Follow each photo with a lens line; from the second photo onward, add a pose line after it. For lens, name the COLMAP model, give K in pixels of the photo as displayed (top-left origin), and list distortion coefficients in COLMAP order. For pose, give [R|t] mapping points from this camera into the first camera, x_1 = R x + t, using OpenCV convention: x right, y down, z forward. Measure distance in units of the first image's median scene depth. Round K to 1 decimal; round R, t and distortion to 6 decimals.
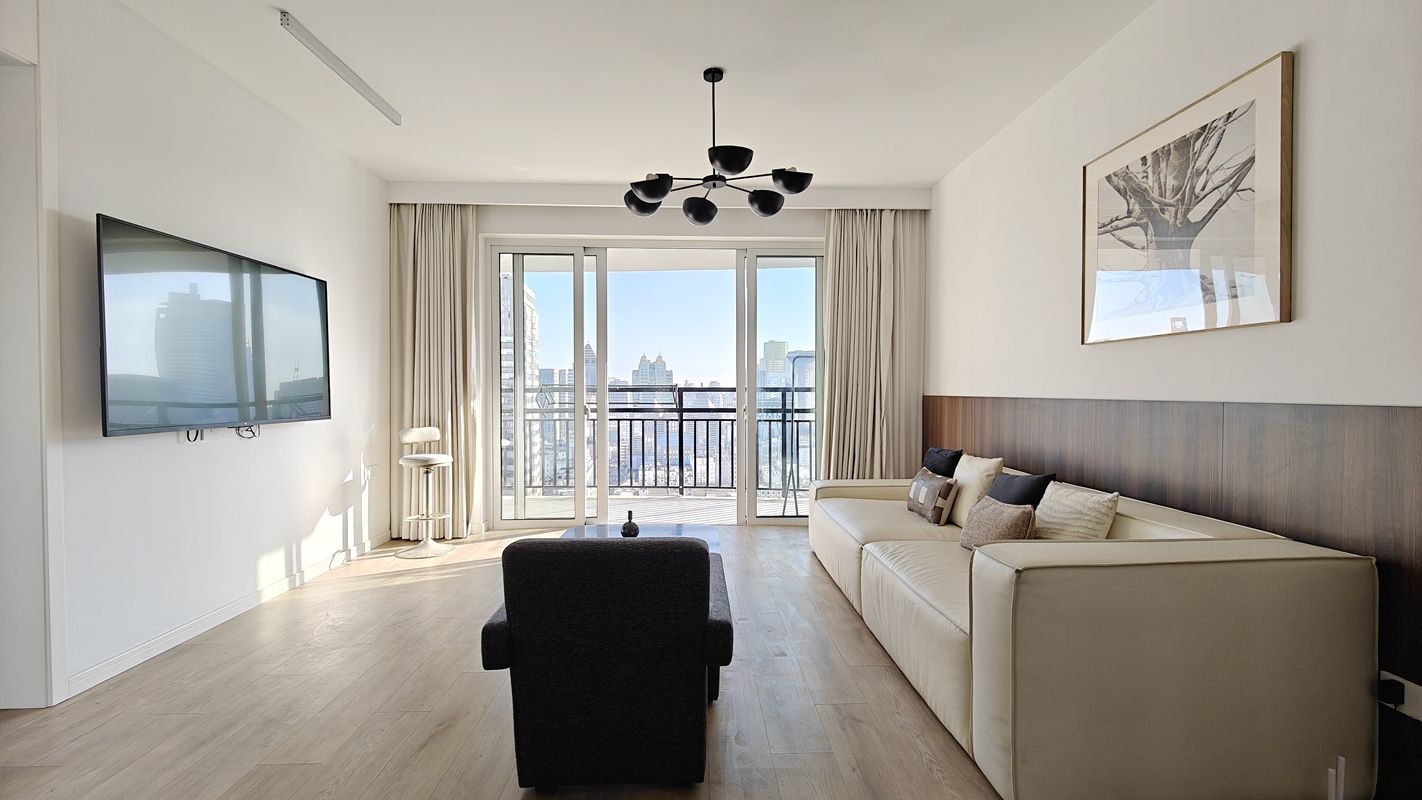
lens RADIAL K [[620.0, 0, 711.0], [0, 620.0, 400.0], [0, 0, 1]] dist [0.000681, -0.000207]
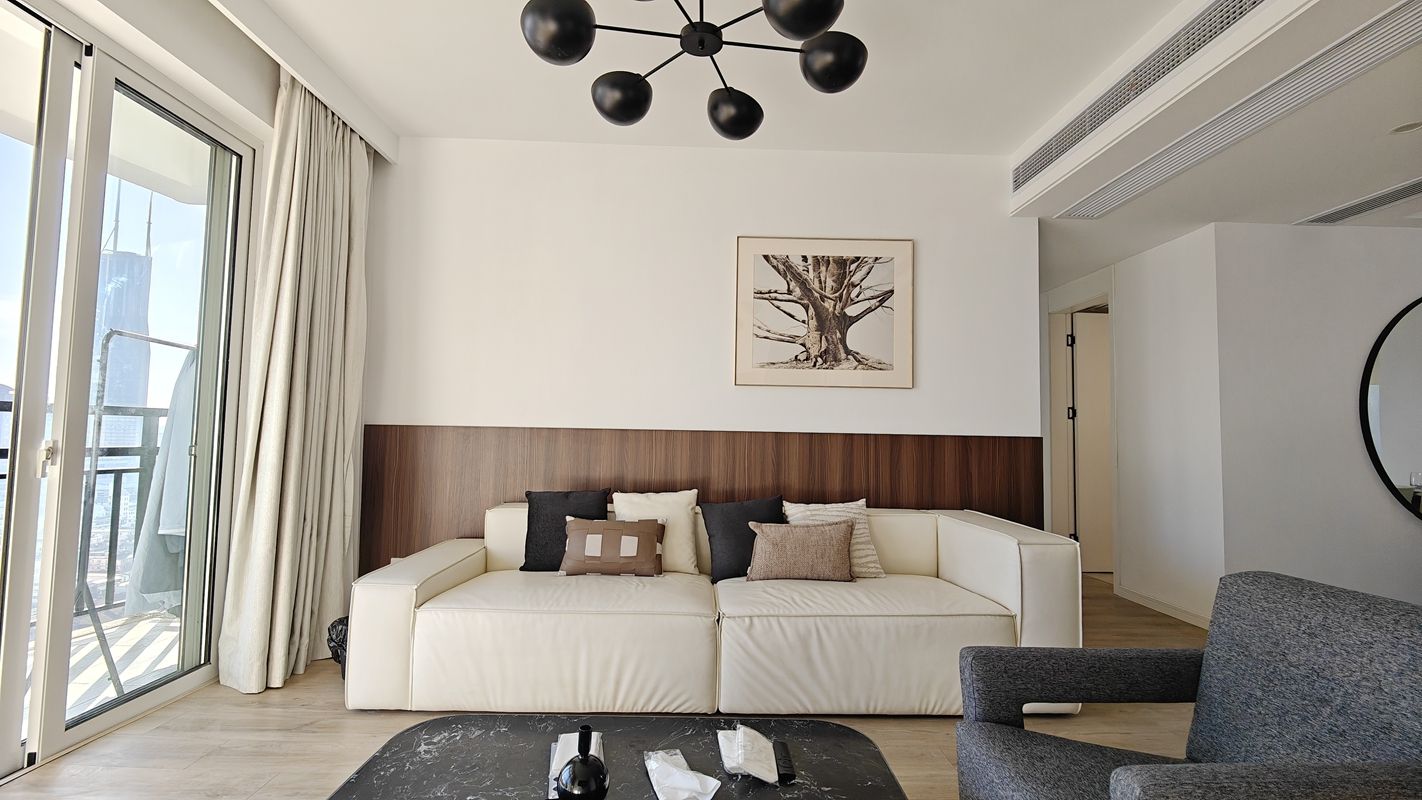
lens RADIAL K [[620.0, 0, 711.0], [0, 620.0, 400.0], [0, 0, 1]] dist [0.000681, -0.000207]
pose [[0.030913, 0.056189, 0.997941, -0.691334], [-0.004177, 0.998417, -0.056087, 0.006838], [-0.999513, -0.002435, 0.031099, 1.206049]]
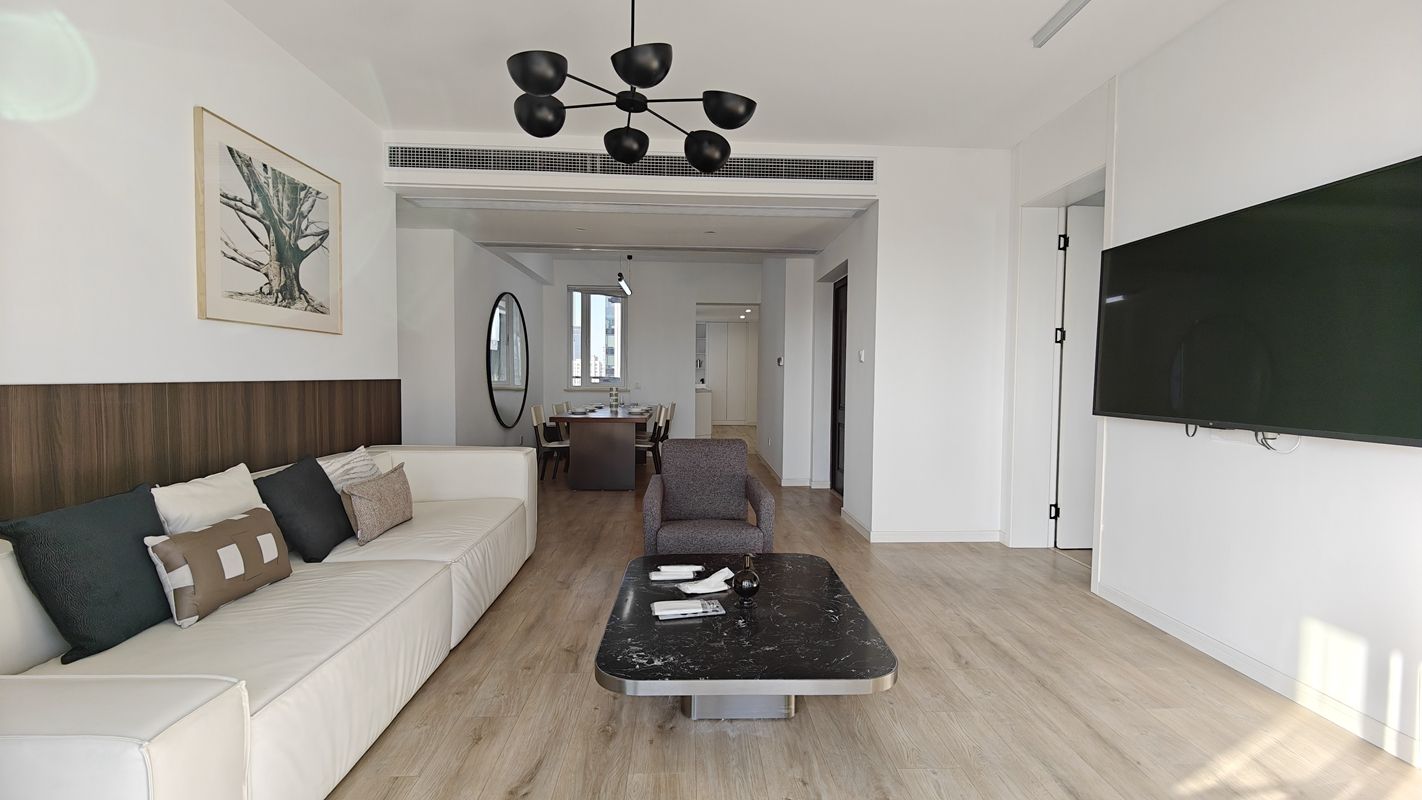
lens RADIAL K [[620.0, 0, 711.0], [0, 620.0, 400.0], [0, 0, 1]] dist [0.000681, -0.000207]
pose [[-0.999890, -0.011231, -0.009656, -0.109663], [-0.011759, 0.998333, 0.056503, -0.039784], [0.009006, 0.056611, -0.998356, 2.233340]]
